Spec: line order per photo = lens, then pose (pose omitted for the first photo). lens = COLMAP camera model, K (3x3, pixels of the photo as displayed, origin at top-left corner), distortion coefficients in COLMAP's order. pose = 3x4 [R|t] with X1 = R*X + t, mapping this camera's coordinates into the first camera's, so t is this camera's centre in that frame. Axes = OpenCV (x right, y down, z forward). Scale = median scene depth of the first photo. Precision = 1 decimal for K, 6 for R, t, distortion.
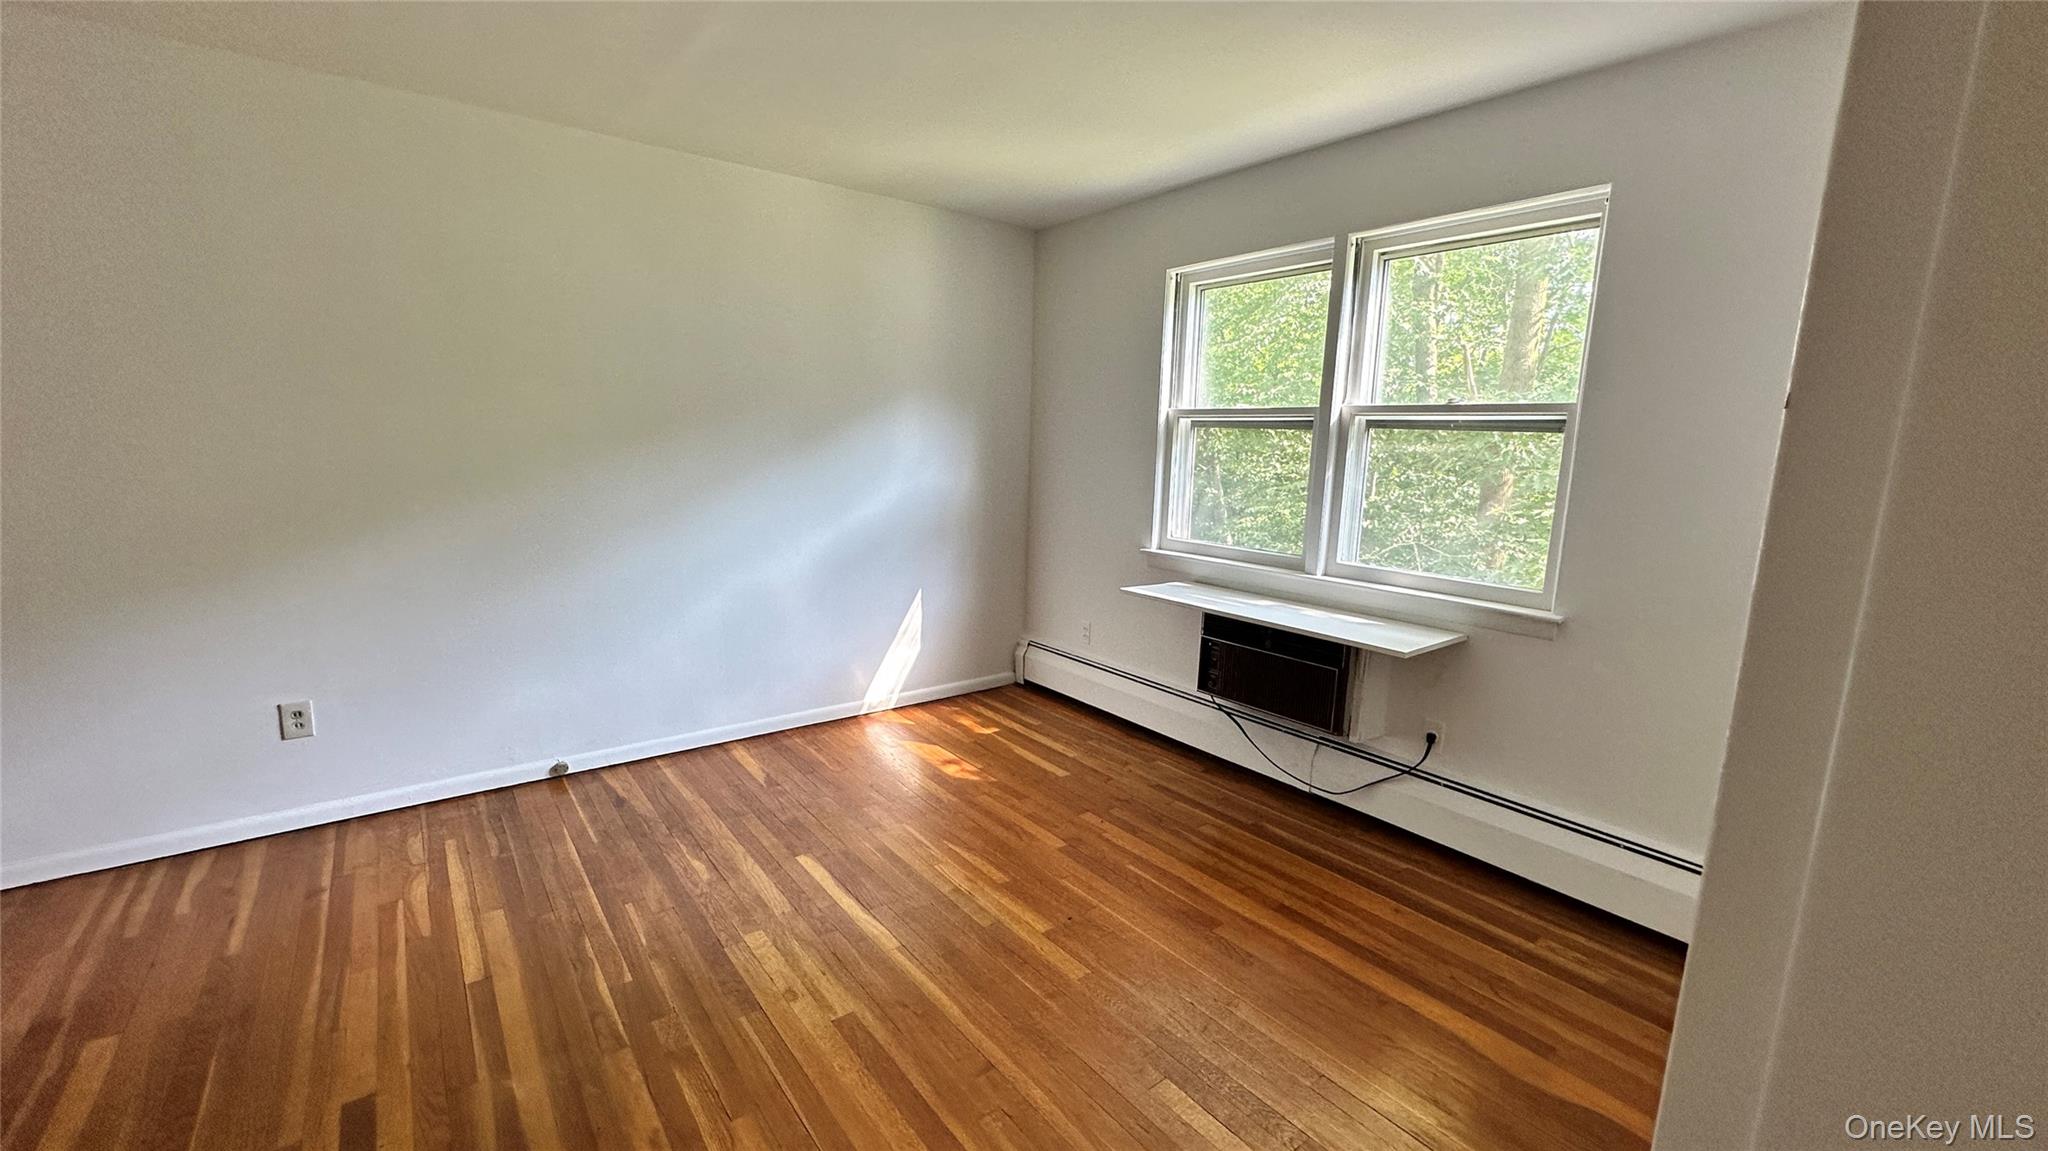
lens RADIAL K [[819.0, 0, 1023.7], [0, 819.0, 574.3], [0, 0, 1]] dist [-0.008064, 0.000483]
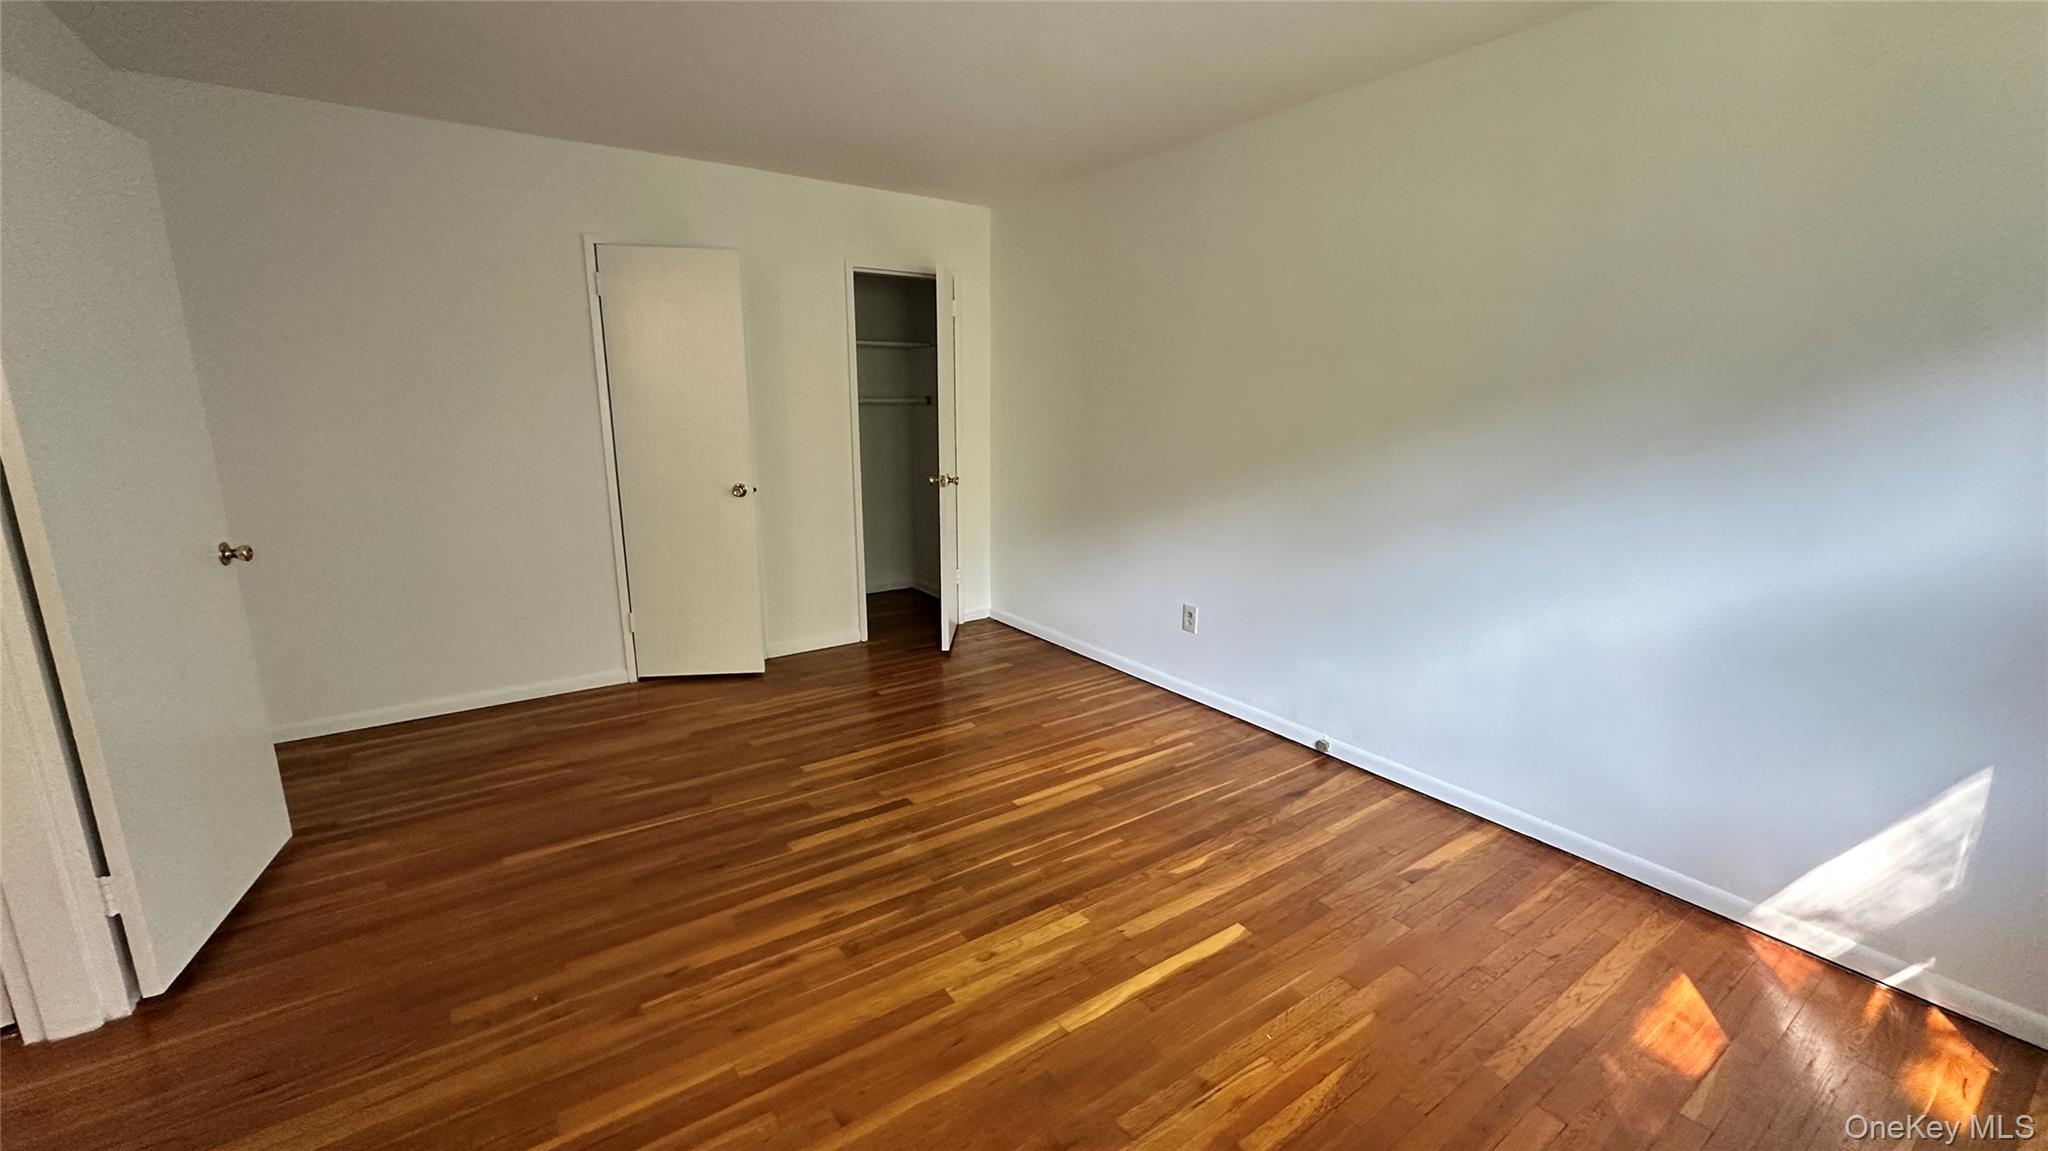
lens RADIAL K [[819.0, 0, 1025.4], [0, 819.0, 575.1], [0, 0, 1]] dist [-0.008064, 0.000483]
pose [[-0.050191, 0.189617, -0.980574, 0.451361], [-0.175405, 0.964878, 0.195560, -0.110048], [0.983216, 0.181813, -0.015168, 0.710379]]
